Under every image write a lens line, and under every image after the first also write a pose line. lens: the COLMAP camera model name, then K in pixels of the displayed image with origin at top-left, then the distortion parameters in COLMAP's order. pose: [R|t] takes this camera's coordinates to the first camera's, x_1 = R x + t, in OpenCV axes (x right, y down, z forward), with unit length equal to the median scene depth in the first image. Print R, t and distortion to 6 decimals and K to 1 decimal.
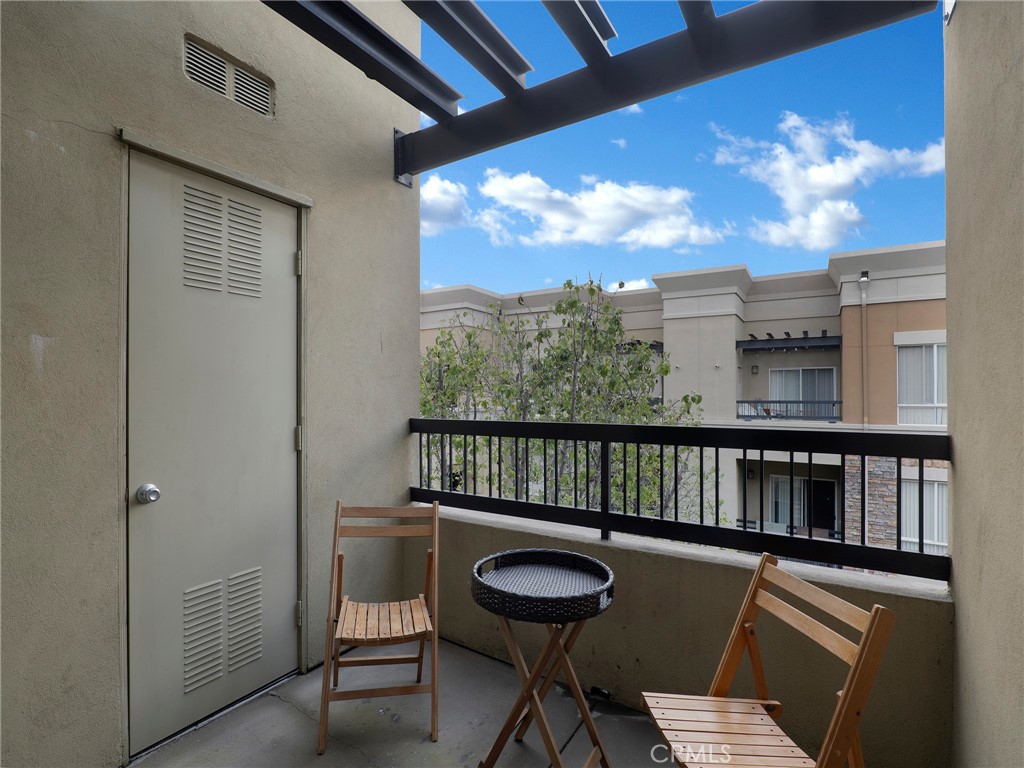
lens RADIAL K [[480.2, 0, 512.8], [0, 480.2, 385.8], [0, 0, 1]] dist [-0.006239, 0.000063]
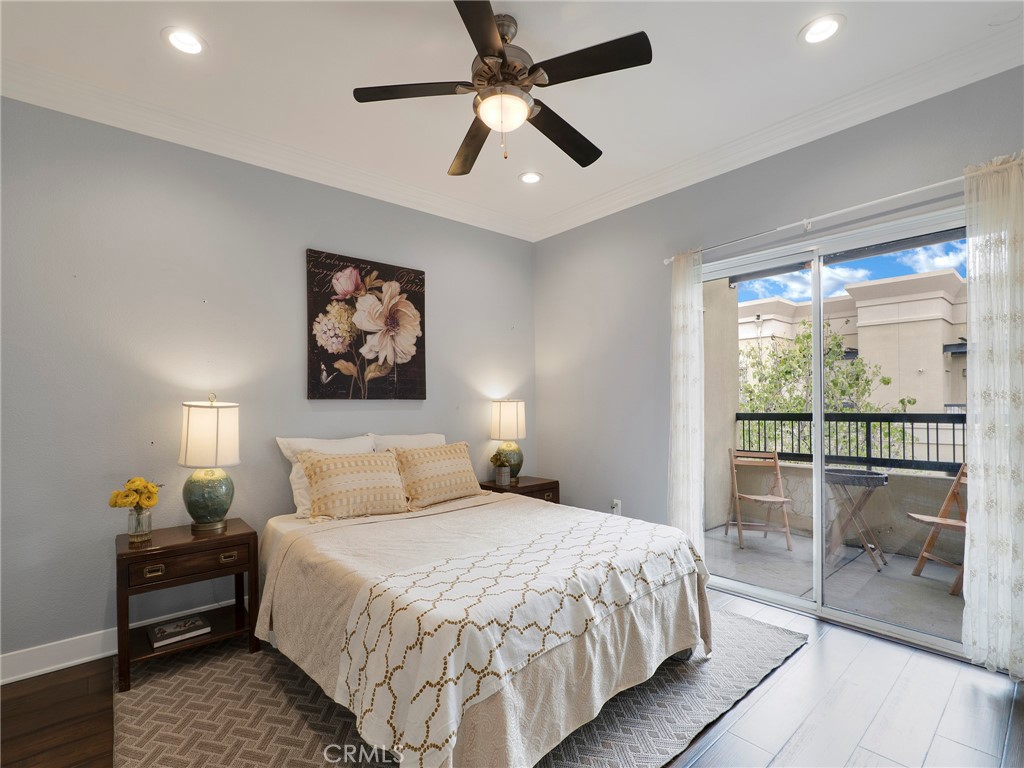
lens RADIAL K [[488.5, 0, 510.0], [0, 488.5, 394.6], [0, 0, 1]] dist [0.002270, 0.000461]
pose [[0.958966, -0.011761, -0.283278, -0.521800], [0.012931, 0.999914, 0.002263, -0.017711], [0.283227, -0.005833, 0.959035, -1.088230]]
